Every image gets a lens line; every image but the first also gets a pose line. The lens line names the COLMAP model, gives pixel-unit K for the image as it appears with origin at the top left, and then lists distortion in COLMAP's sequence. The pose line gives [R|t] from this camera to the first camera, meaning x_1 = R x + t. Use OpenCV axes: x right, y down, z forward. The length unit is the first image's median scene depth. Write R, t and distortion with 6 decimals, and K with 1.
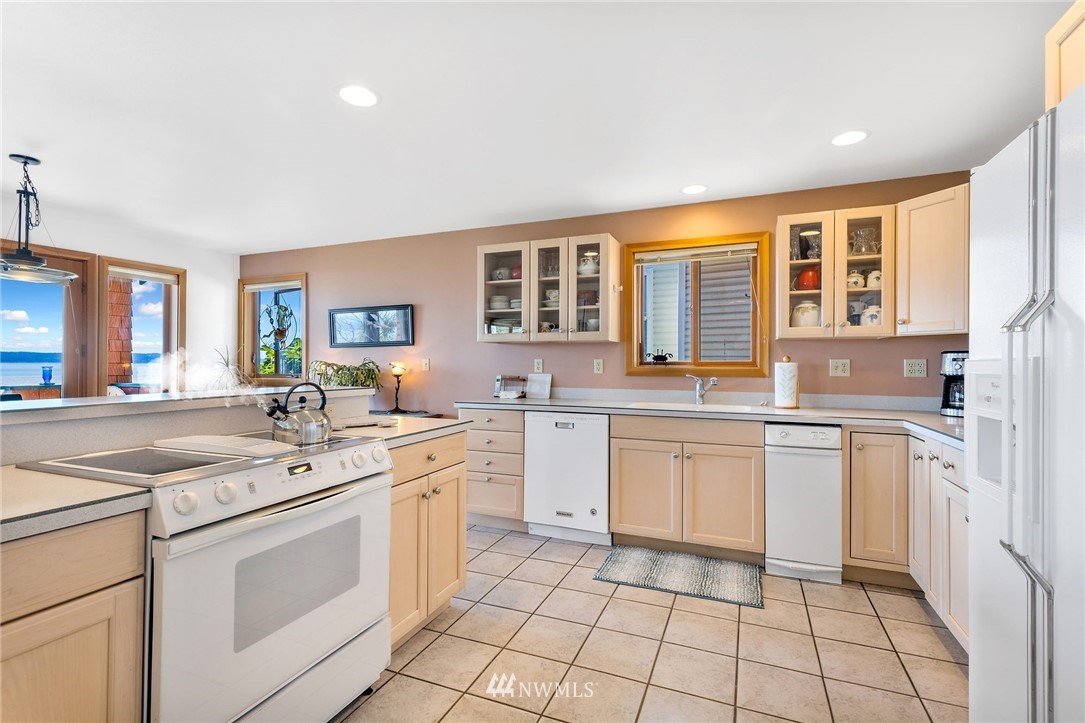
lens RADIAL K [[494.6, 0, 541.9], [0, 494.6, 362.5], [0, 0, 1]] dist [0.000430, 0.000037]
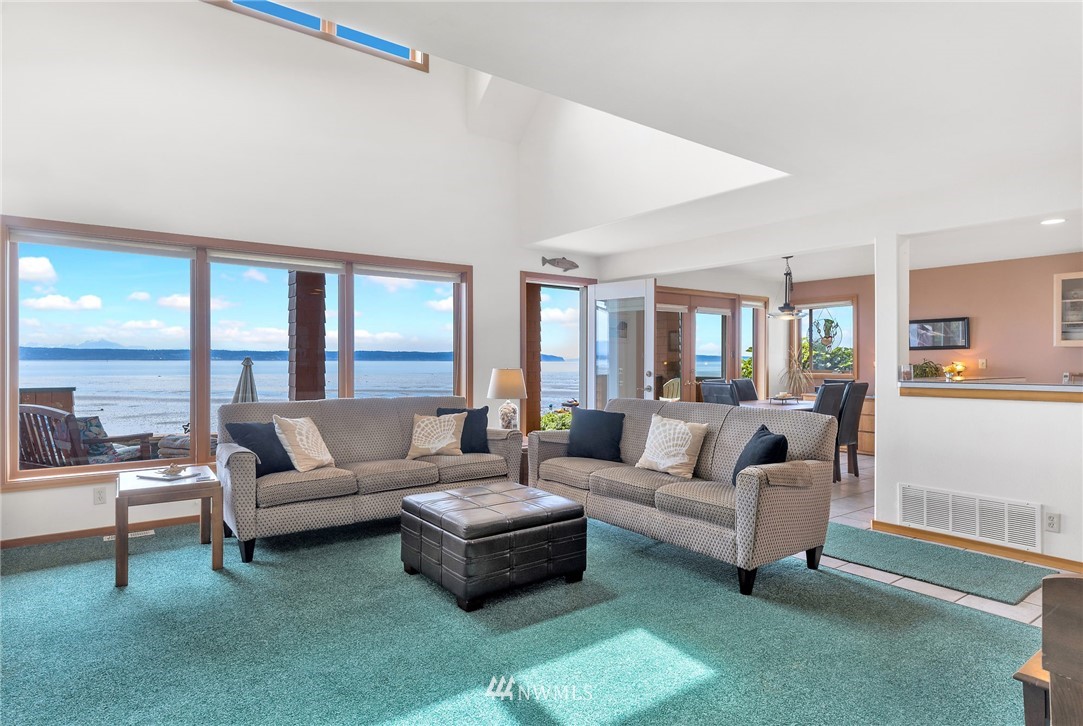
lens RADIAL K [[597.5, 0, 547.1], [0, 597.5, 361.7], [0, 0, 1]] dist [0.003161, 0.000236]
pose [[0.864087, 0.001801, -0.503339, -0.431262], [0.000428, 0.999991, 0.004313, -0.008268], [0.503342, -0.003942, 0.864078, -0.927134]]
